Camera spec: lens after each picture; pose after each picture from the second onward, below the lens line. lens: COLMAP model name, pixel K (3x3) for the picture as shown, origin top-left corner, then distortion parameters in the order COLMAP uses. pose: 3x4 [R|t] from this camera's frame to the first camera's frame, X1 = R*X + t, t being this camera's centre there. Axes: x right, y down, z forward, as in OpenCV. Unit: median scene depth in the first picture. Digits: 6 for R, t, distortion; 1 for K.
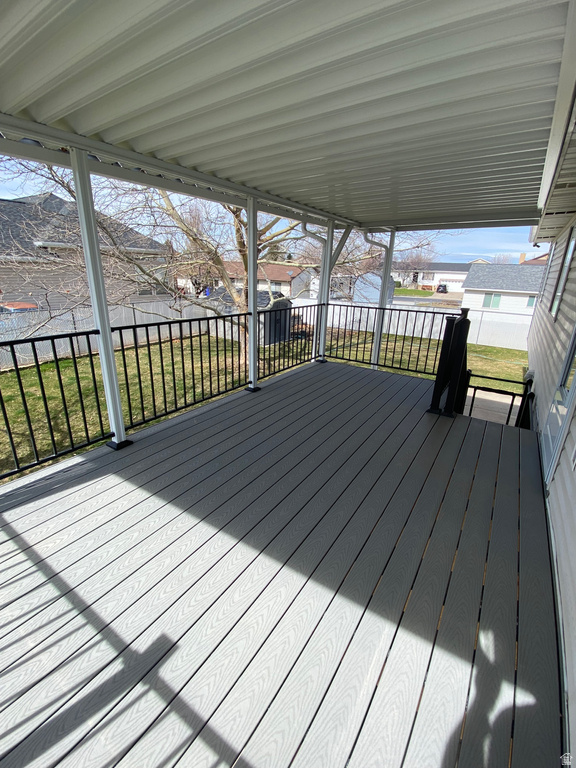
lens RADIAL K [[342.0, 0, 285.9], [0, 342.0, 384.9], [0, 0, 1]] dist [0.022537, -0.020875]
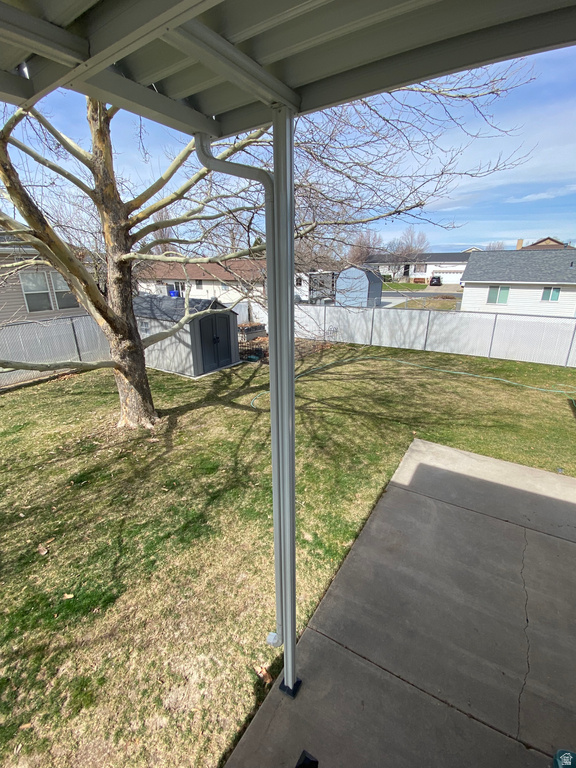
lens RADIAL K [[342.0, 0, 285.9], [0, 342.0, 384.9], [0, 0, 1]] dist [0.022537, -0.020875]
pose [[0.998971, -0.044531, 0.008568, 0.056004], [0.044473, 0.998987, 0.006867, -0.045015], [-0.008865, -0.006479, 0.999940, 0.137692]]
